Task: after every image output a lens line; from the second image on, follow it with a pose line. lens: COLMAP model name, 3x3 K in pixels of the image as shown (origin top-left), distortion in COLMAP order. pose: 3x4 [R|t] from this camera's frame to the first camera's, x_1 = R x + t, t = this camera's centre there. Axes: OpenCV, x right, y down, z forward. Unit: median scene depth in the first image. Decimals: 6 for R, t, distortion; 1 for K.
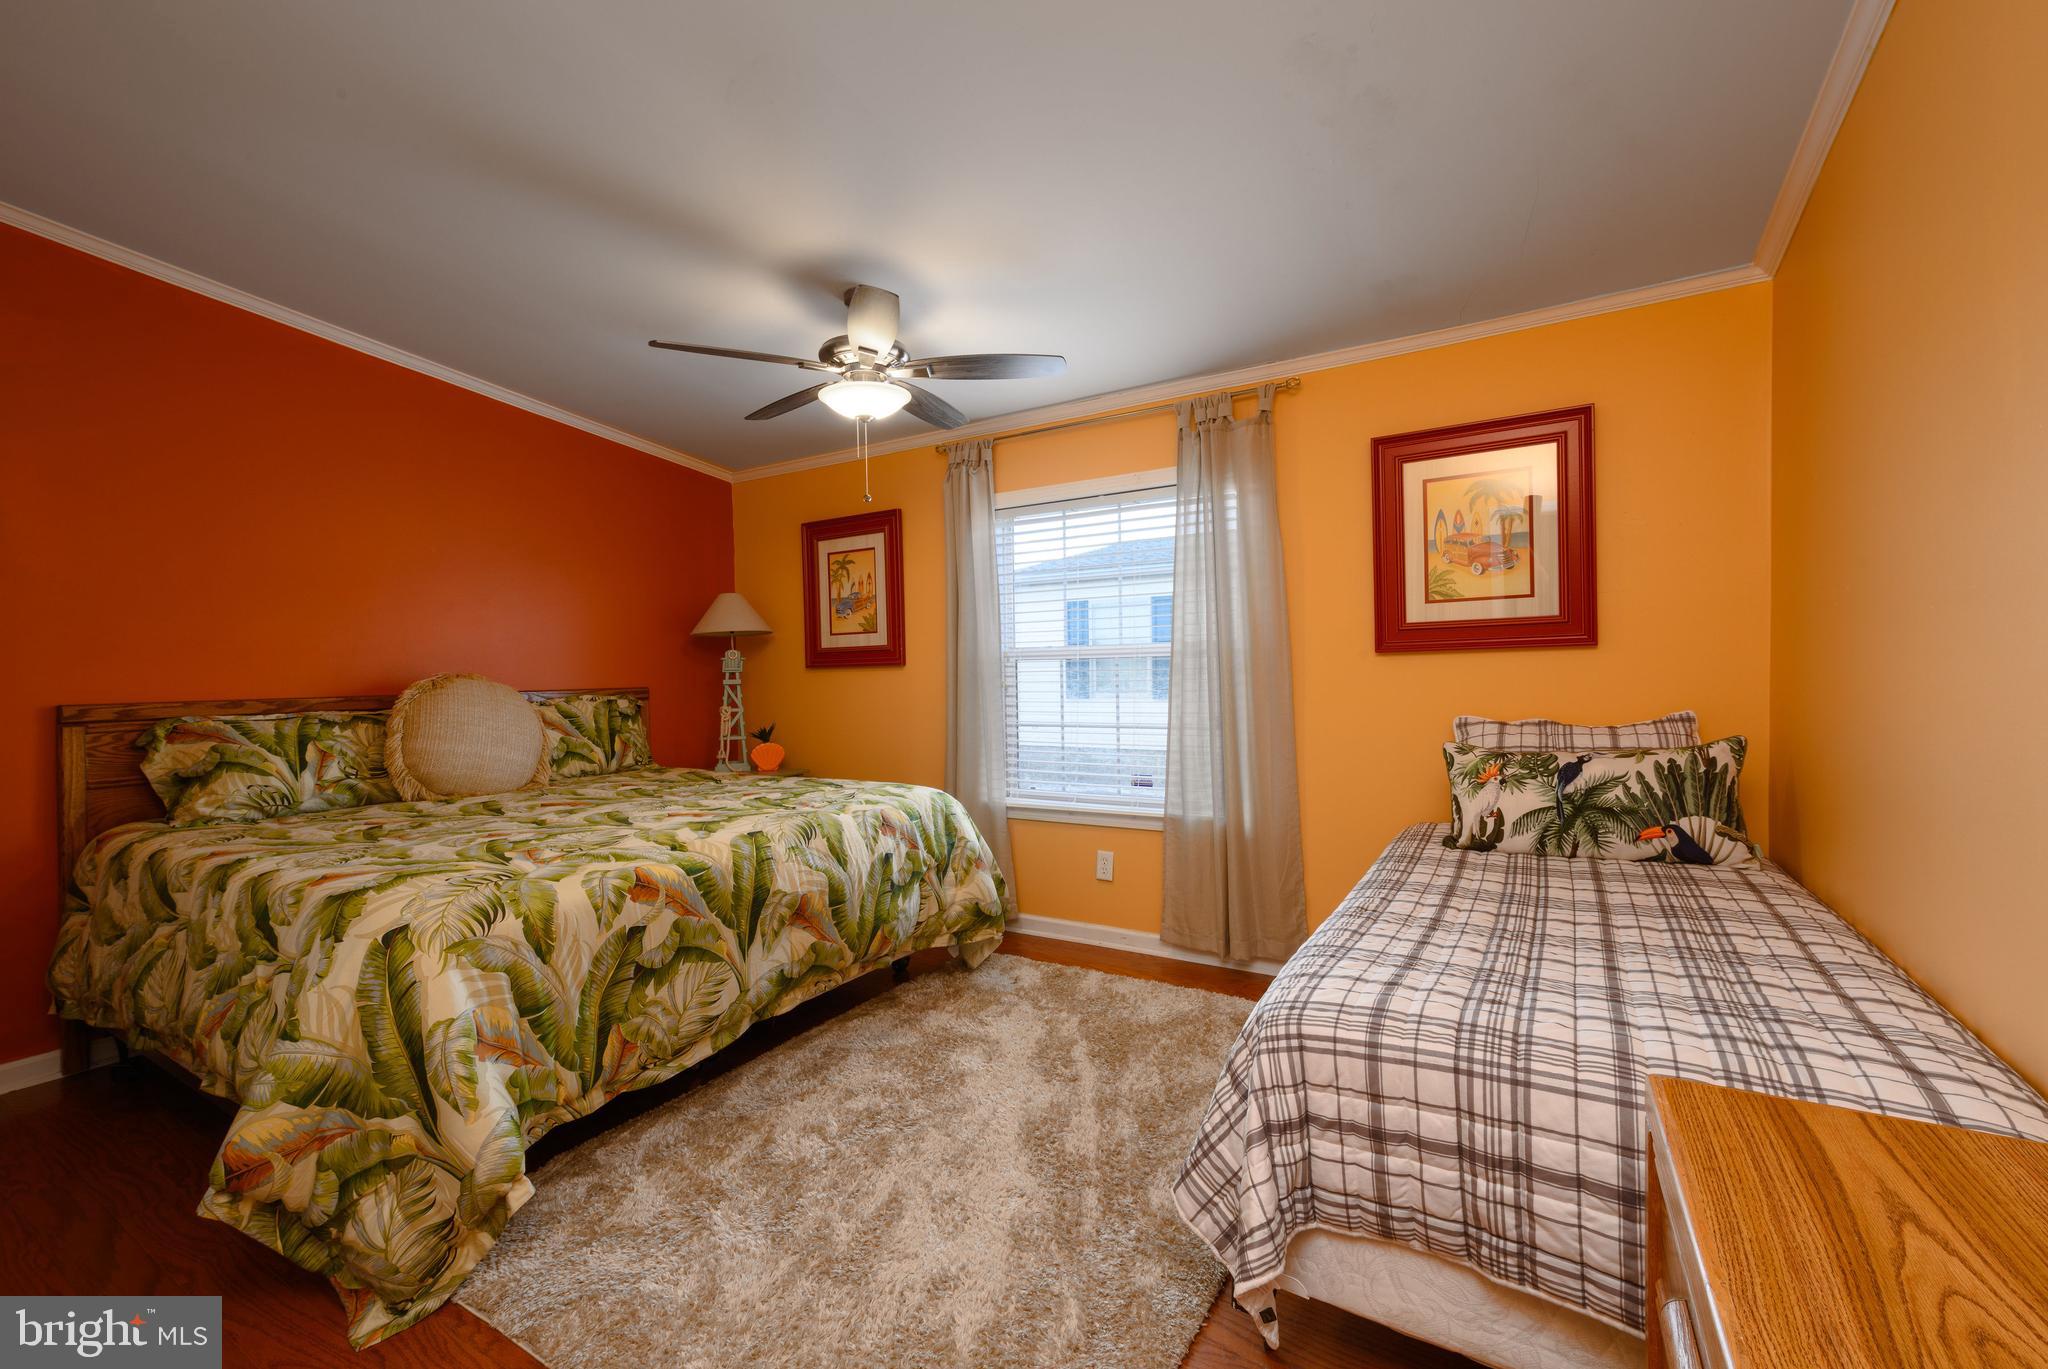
lens RADIAL K [[892.5, 0, 1023.7], [0, 892.5, 686.8], [0, 0, 1]] dist [-0.000752, -0.000519]
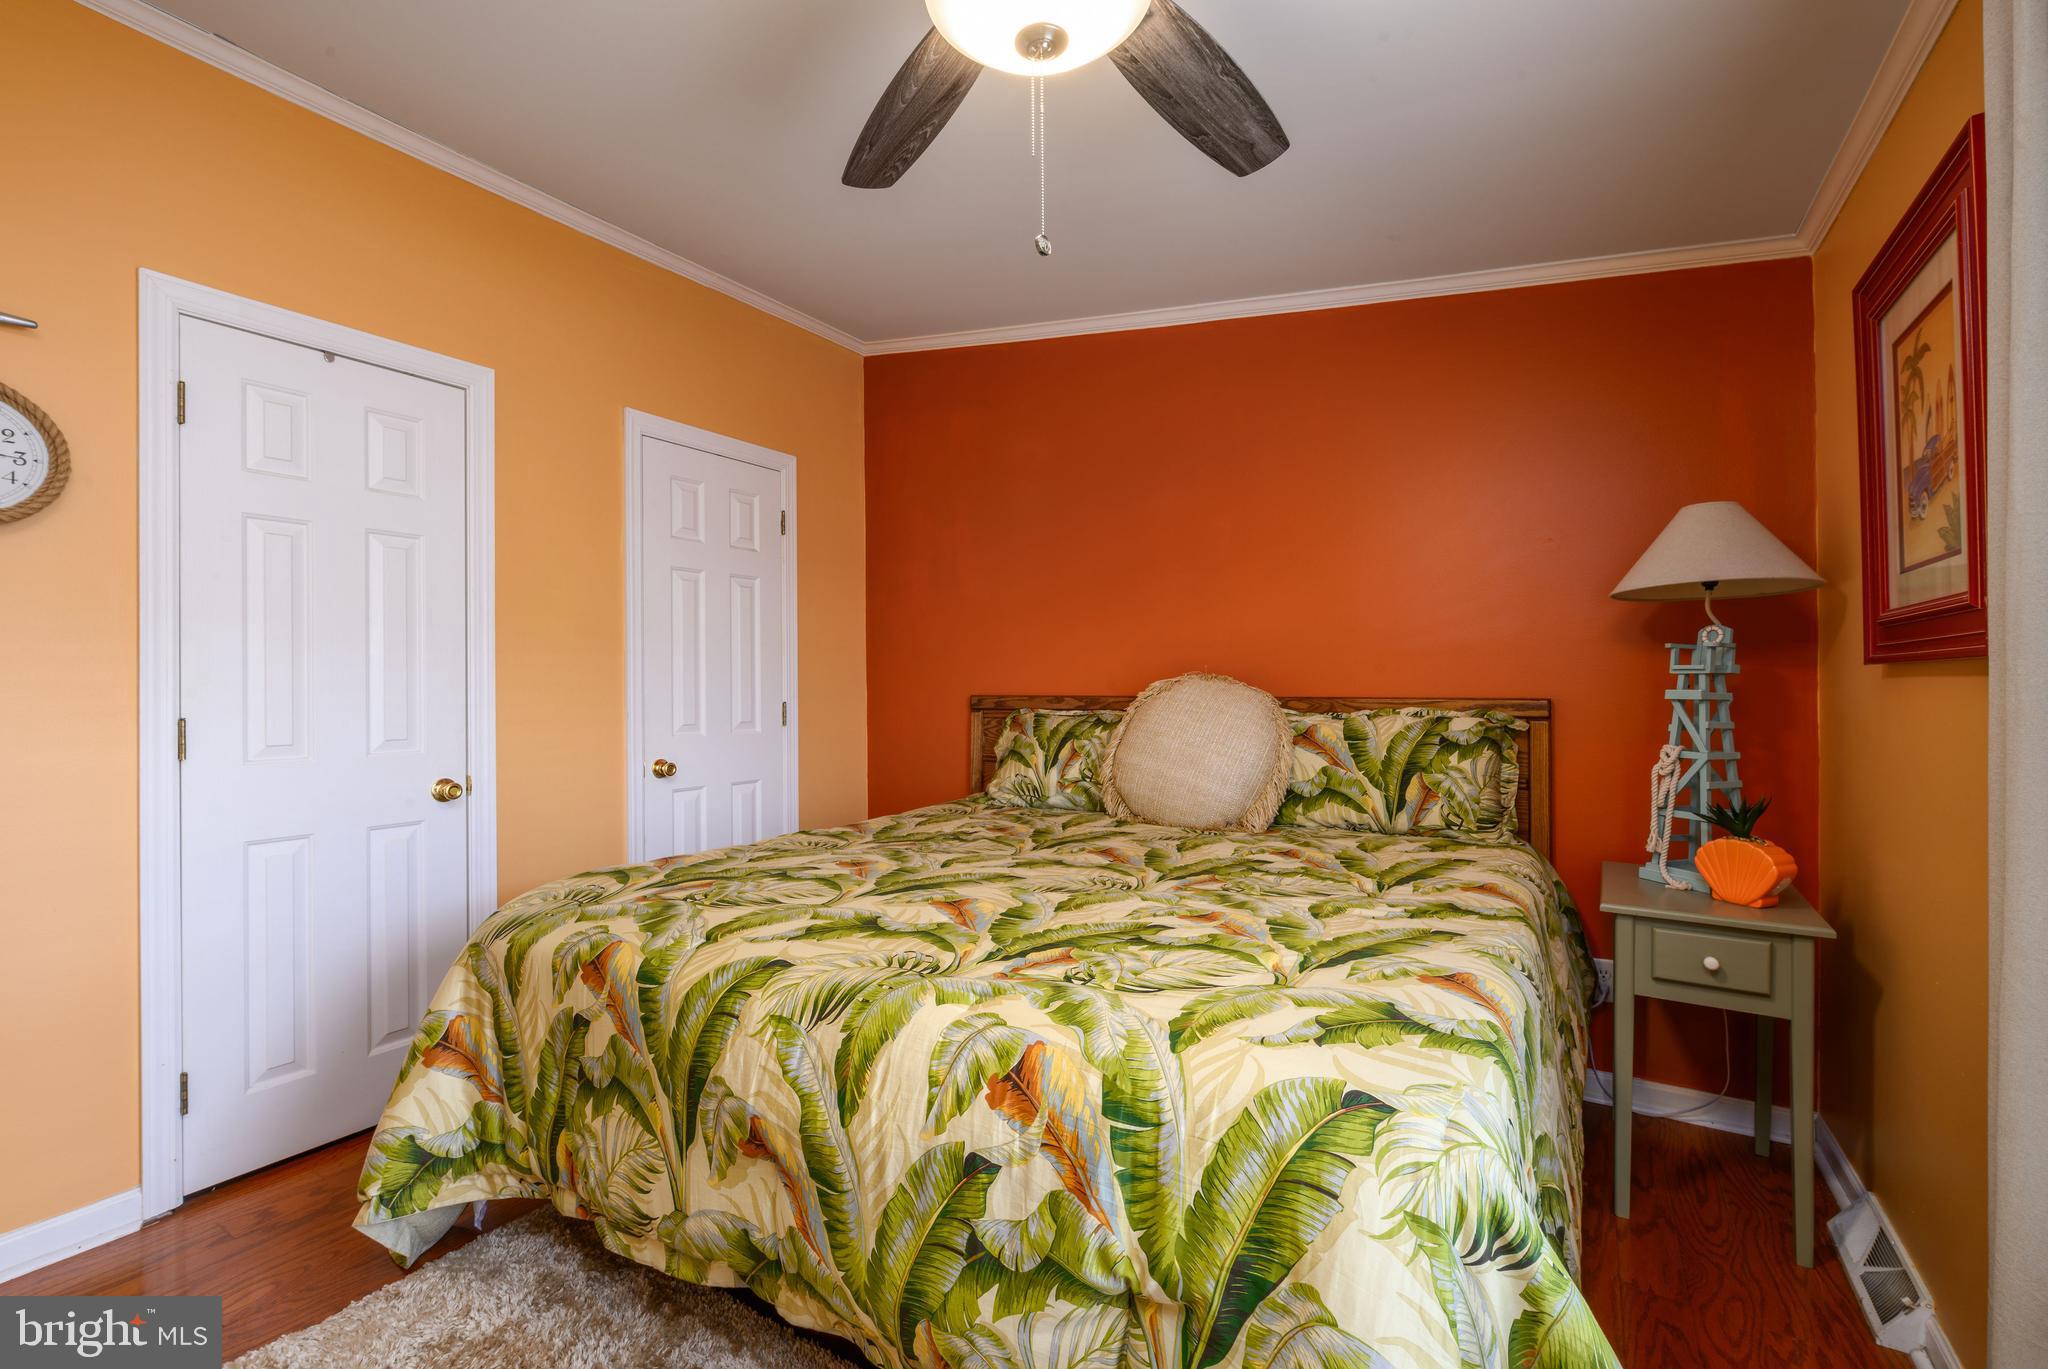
lens RADIAL K [[892.5, 0, 1023.7], [0, 892.5, 686.8], [0, 0, 1]] dist [-0.000752, -0.000519]
pose [[-0.010865, 0.025068, -0.999627, 0.209479], [-0.017112, 0.999535, 0.025252, -0.022428], [0.999795, 0.017380, -0.010431, 0.949055]]
